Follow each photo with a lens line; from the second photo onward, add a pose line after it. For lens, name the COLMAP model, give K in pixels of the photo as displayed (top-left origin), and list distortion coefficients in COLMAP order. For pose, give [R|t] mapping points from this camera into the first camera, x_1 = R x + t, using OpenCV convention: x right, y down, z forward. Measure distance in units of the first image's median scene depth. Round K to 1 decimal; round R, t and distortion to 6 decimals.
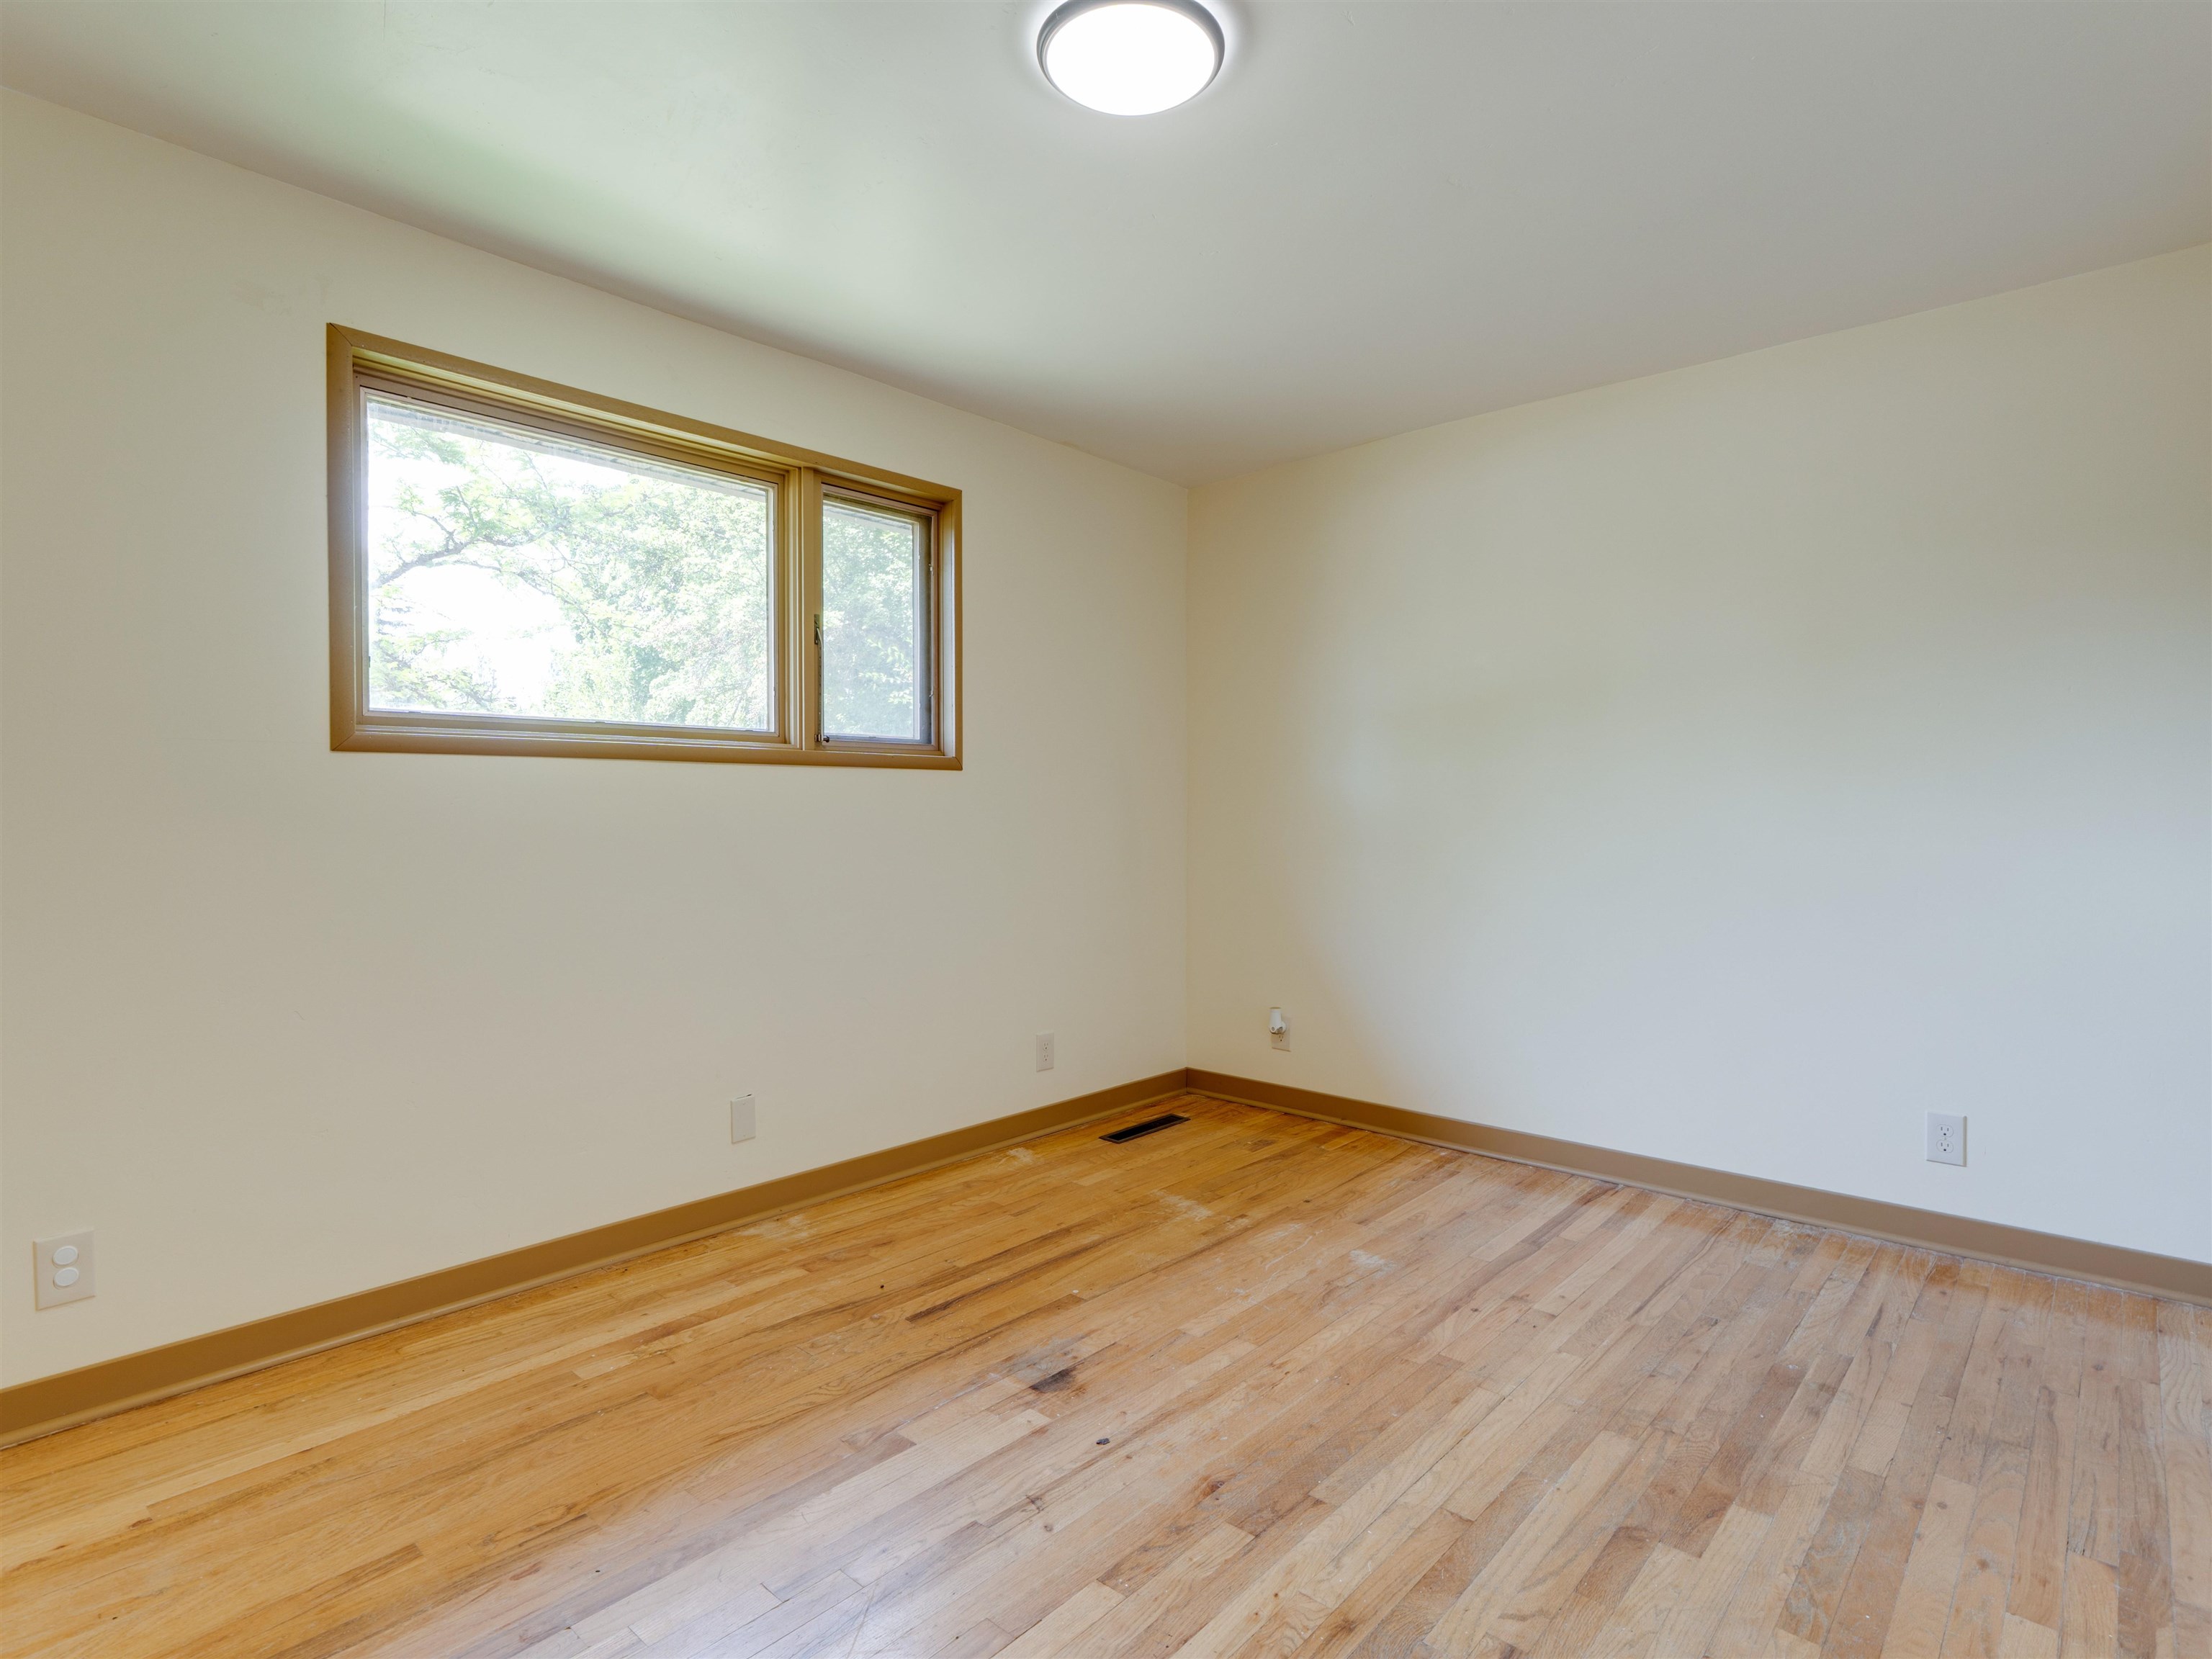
lens RADIAL K [[1108.8, 0, 1113.2], [0, 1108.8, 820.9], [0, 0, 1]] dist [-0.008851, -0.000637]
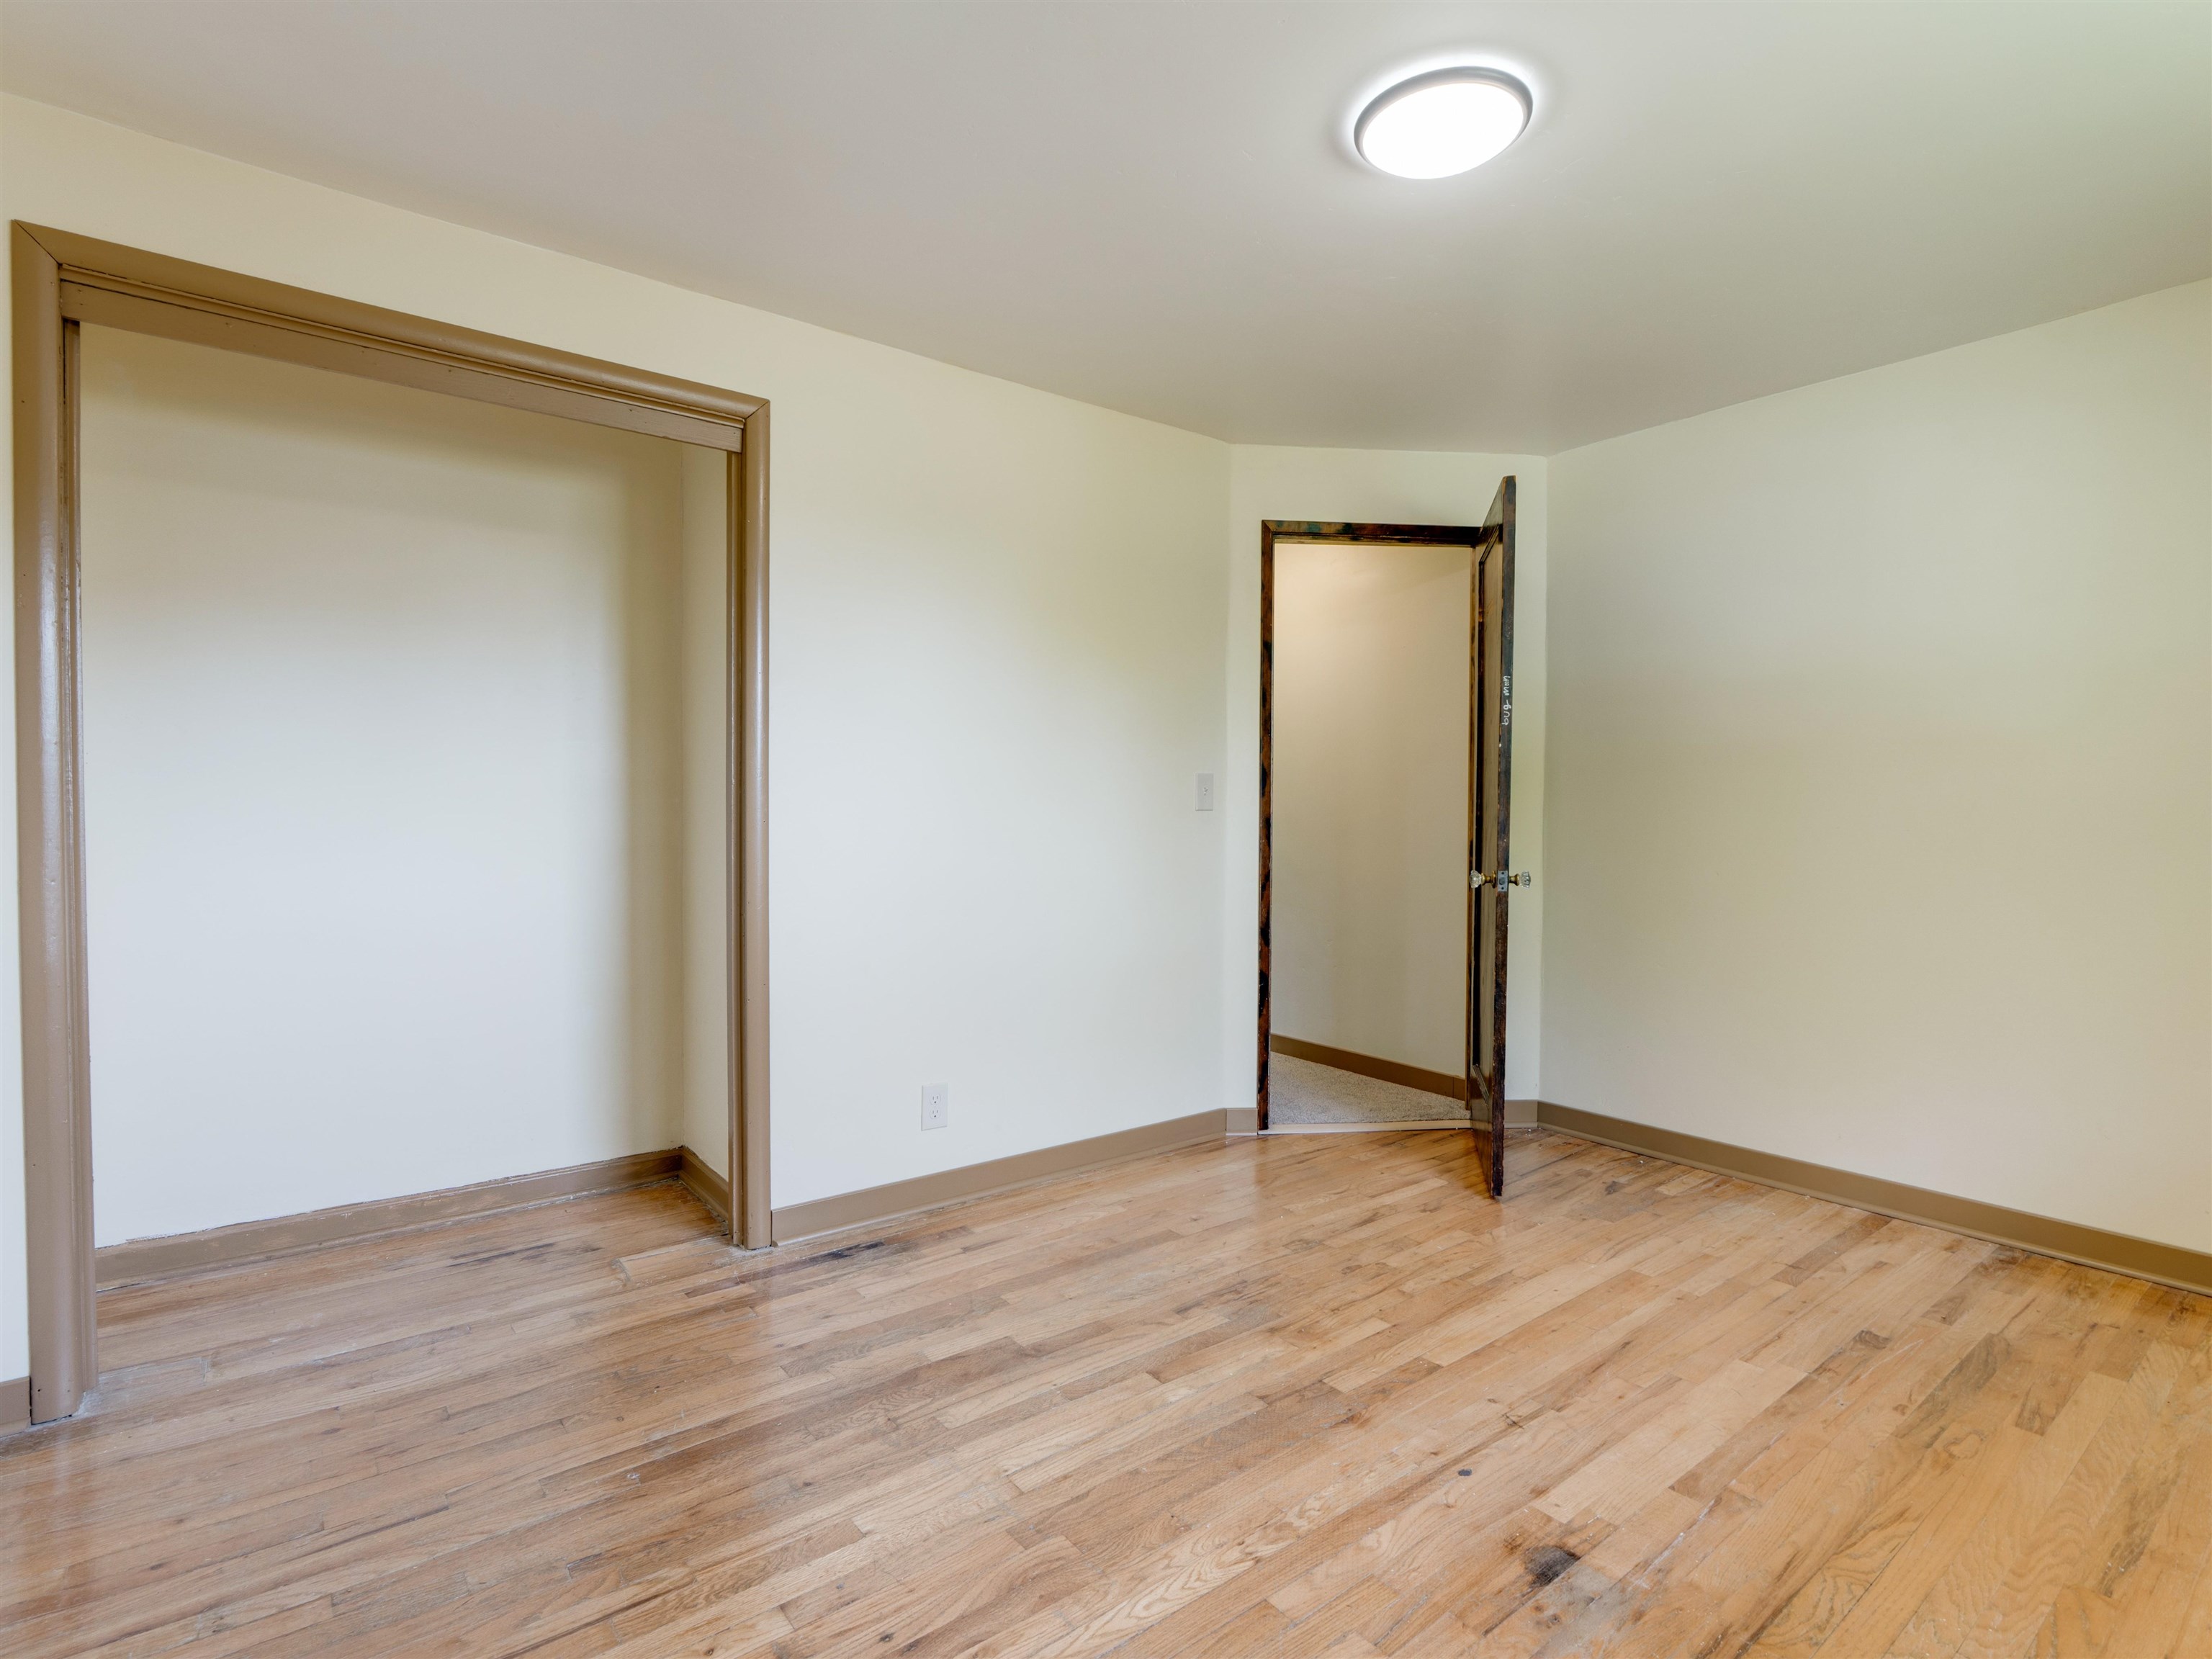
lens RADIAL K [[1108.8, 0, 1113.2], [0, 1108.8, 820.9], [0, 0, 1]] dist [-0.008851, -0.000637]
pose [[-0.984859, -0.007874, 0.173178, 0.130670], [-0.002785, 0.999558, 0.029610, -0.033212], [-0.173335, 0.028679, -0.984445, 1.993477]]
